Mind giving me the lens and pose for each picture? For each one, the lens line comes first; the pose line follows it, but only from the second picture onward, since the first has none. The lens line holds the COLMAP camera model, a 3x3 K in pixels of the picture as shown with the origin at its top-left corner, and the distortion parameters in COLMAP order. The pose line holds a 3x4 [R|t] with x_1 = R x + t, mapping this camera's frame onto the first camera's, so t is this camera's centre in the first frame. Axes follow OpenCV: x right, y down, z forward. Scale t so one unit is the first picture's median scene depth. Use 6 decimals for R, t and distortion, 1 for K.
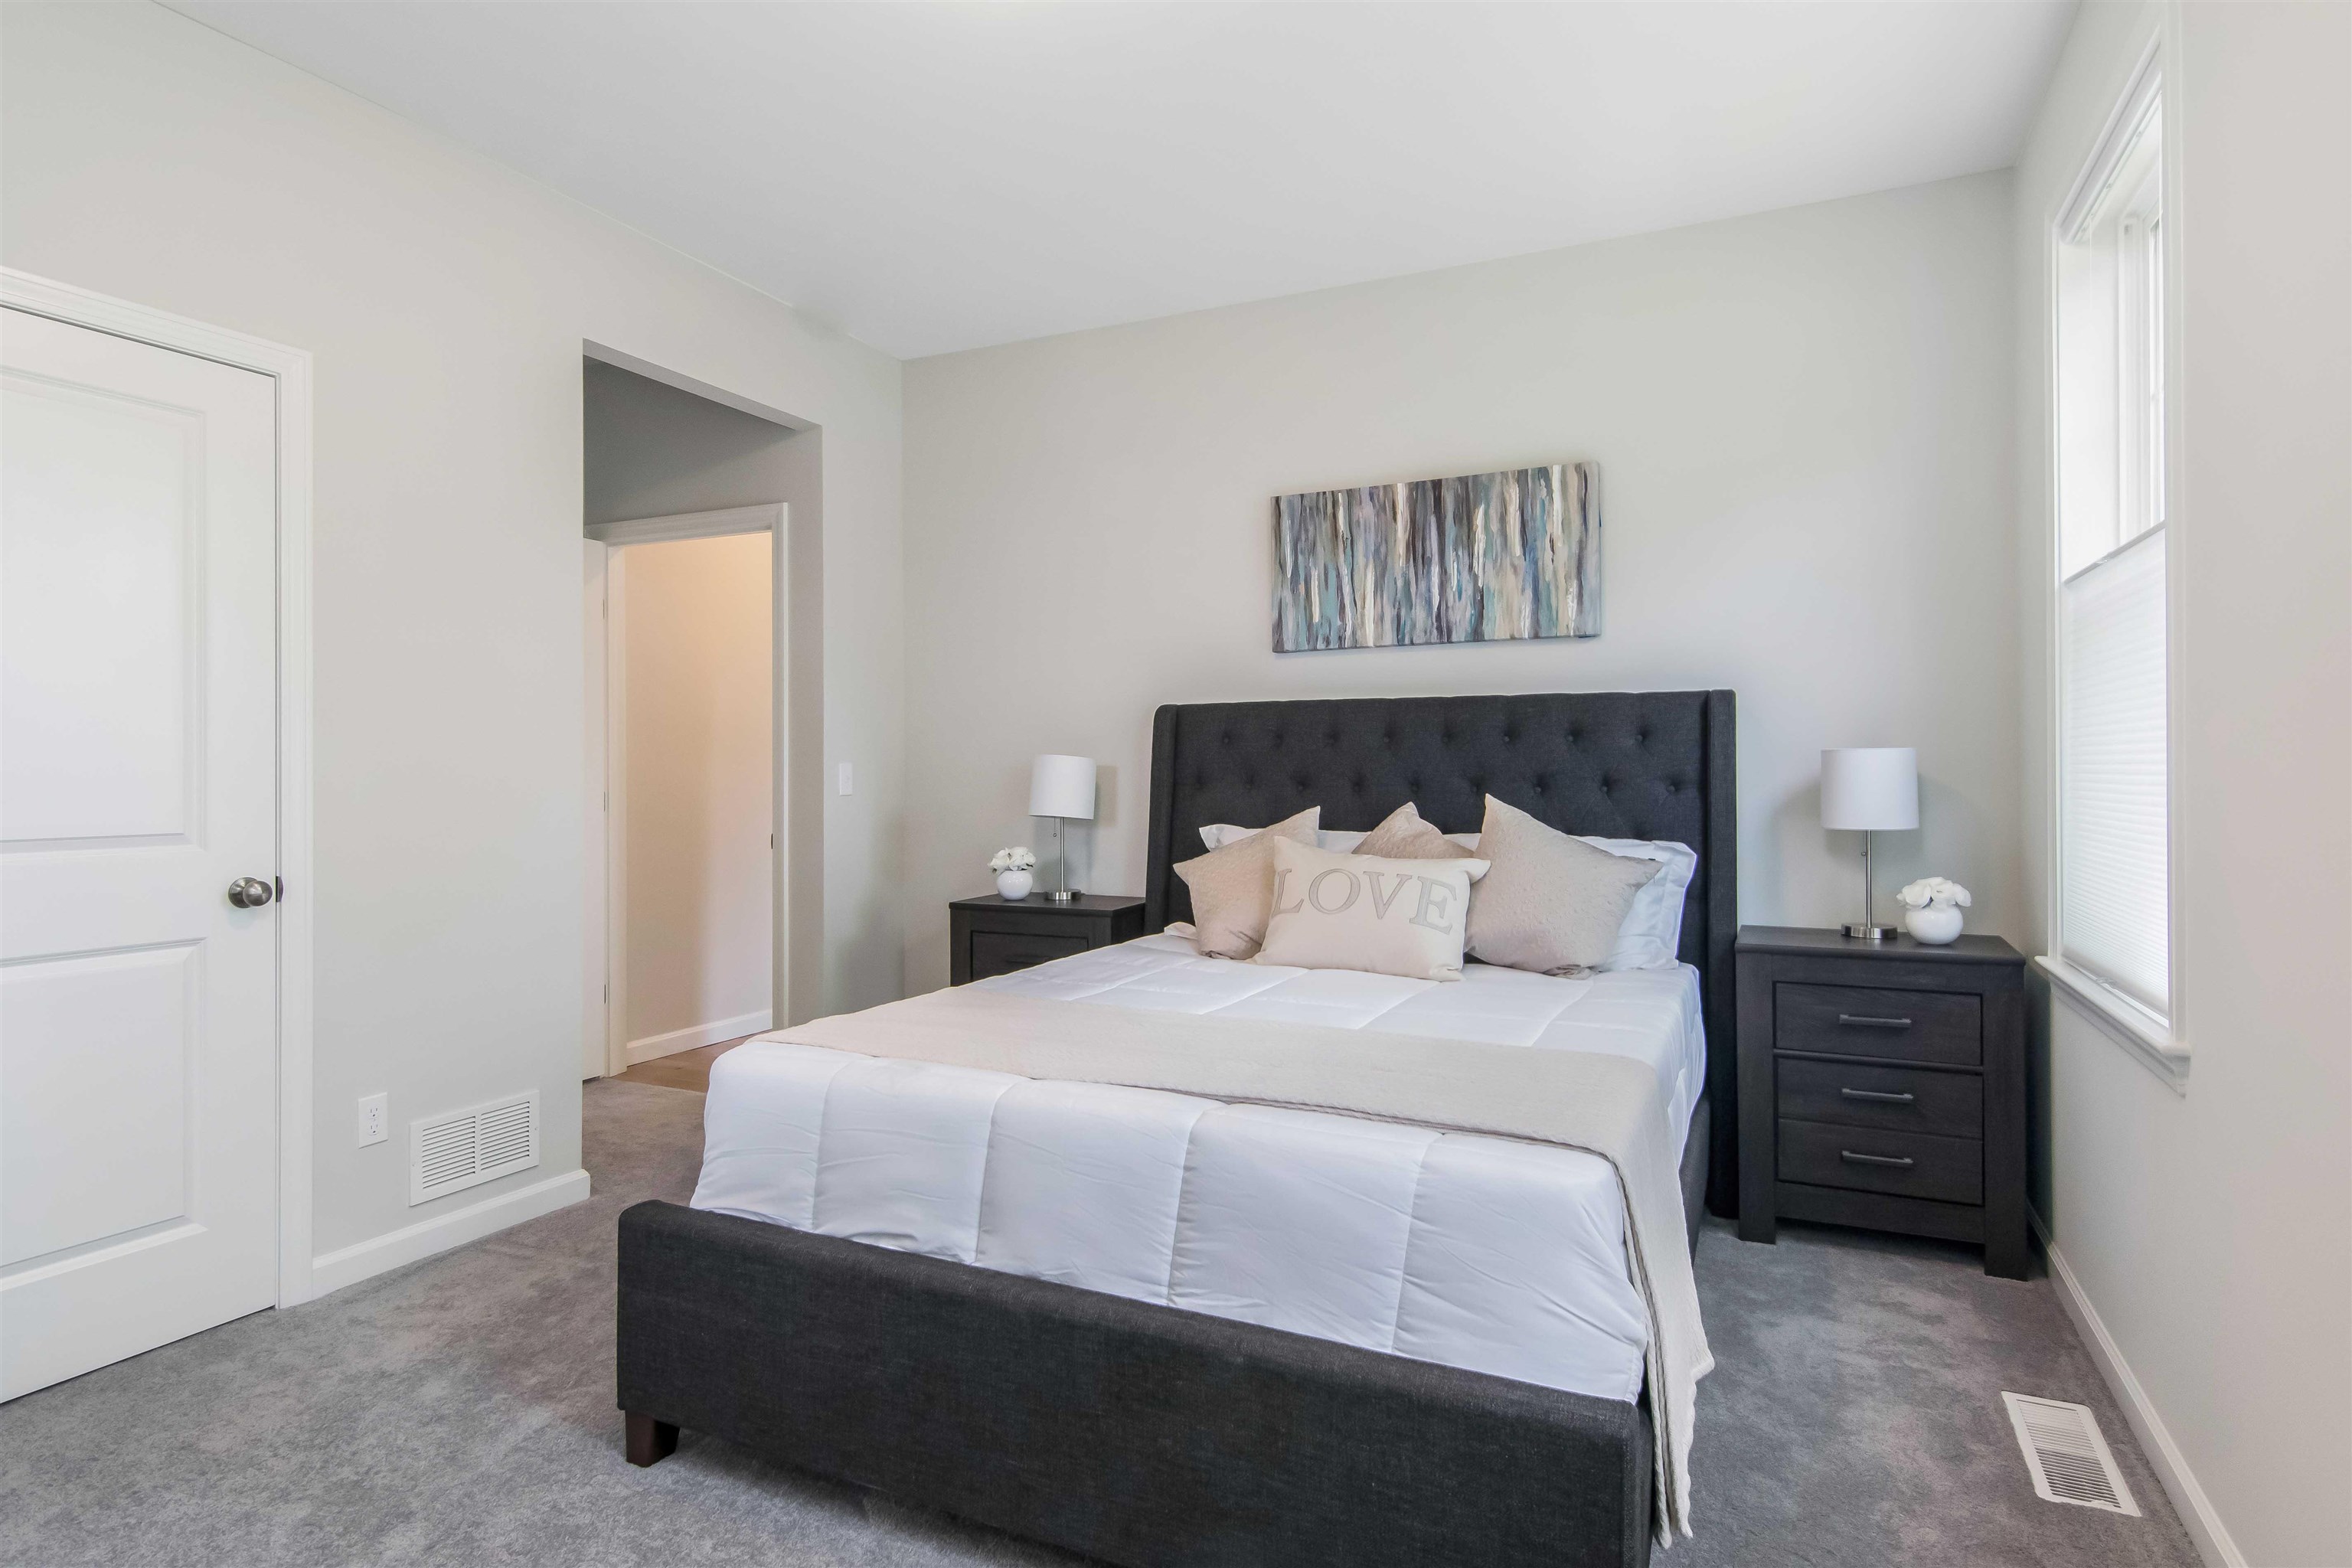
lens RADIAL K [[1218.1, 0, 1176.6], [0, 1218.1, 774.0], [0, 0, 1]] dist [0.013223, -0.004945]
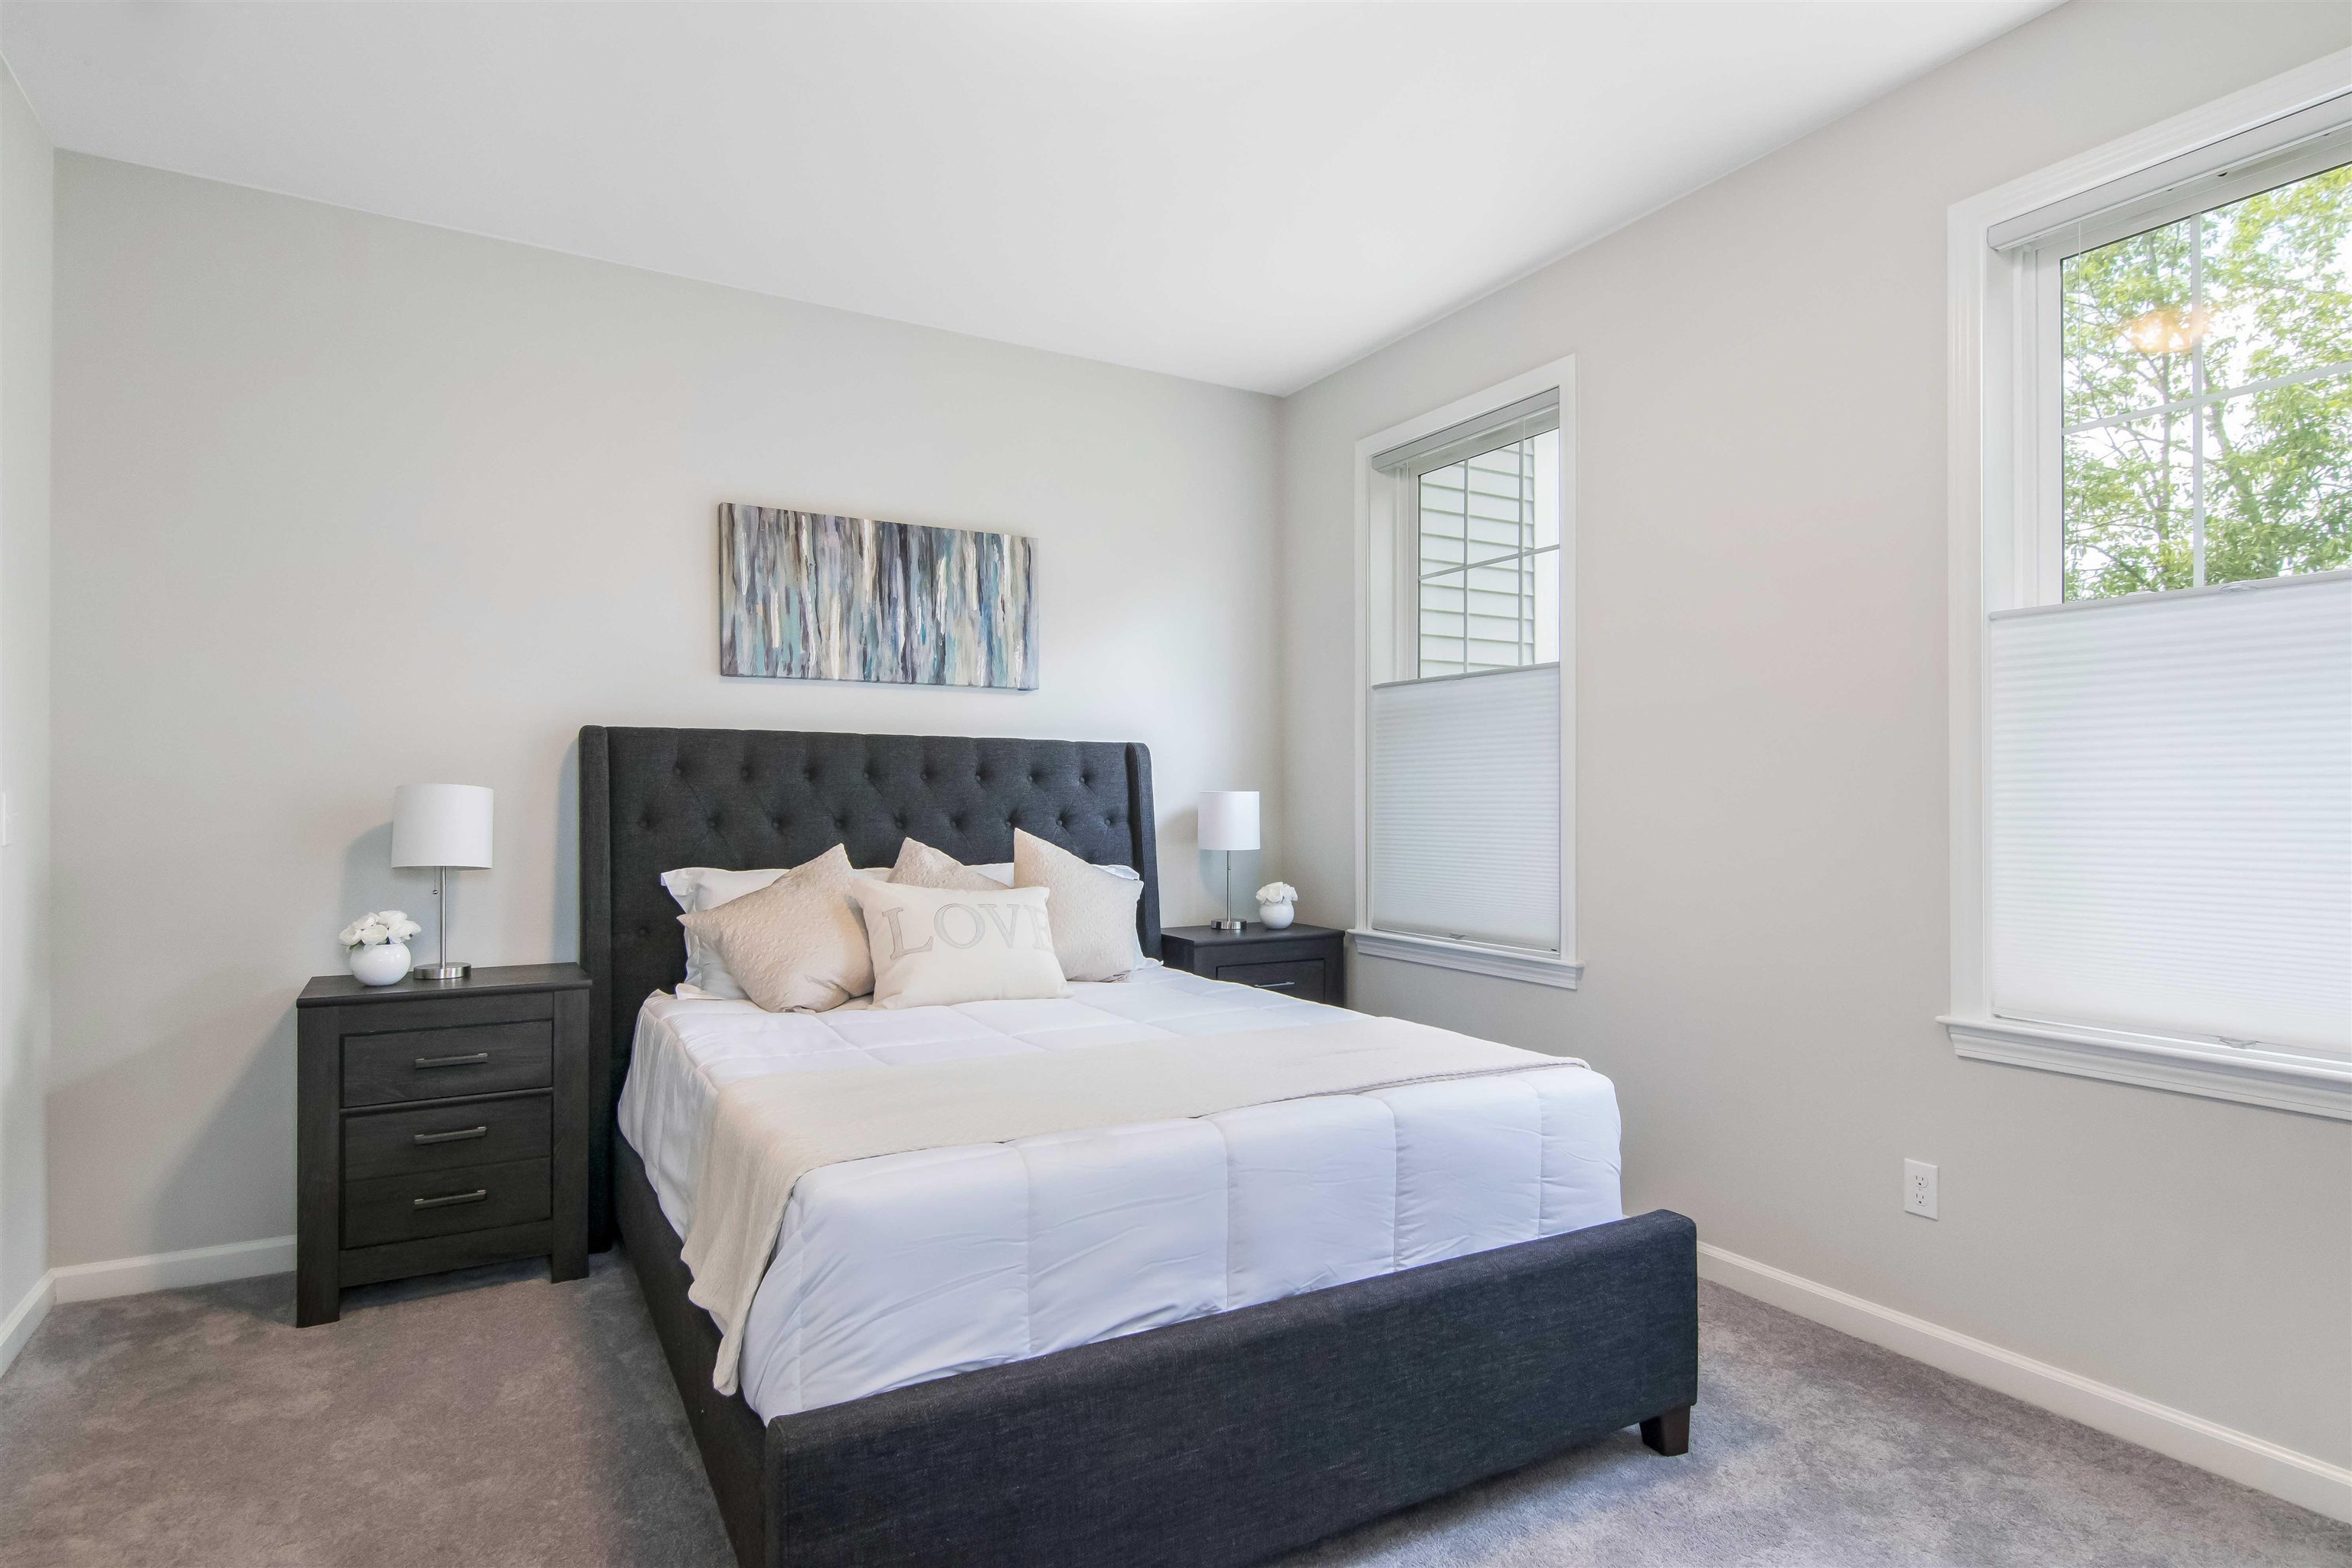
lens RADIAL K [[1218.1, 0, 1119.0], [0, 1218.1, 805.4], [0, 0, 1]] dist [0.013223, -0.004945]
pose [[0.586842, 0.003448, 0.809694, -0.523817], [0.000313, 0.999990, -0.004486, 0.000684], [-0.809702, 0.002886, 0.586835, 0.256013]]
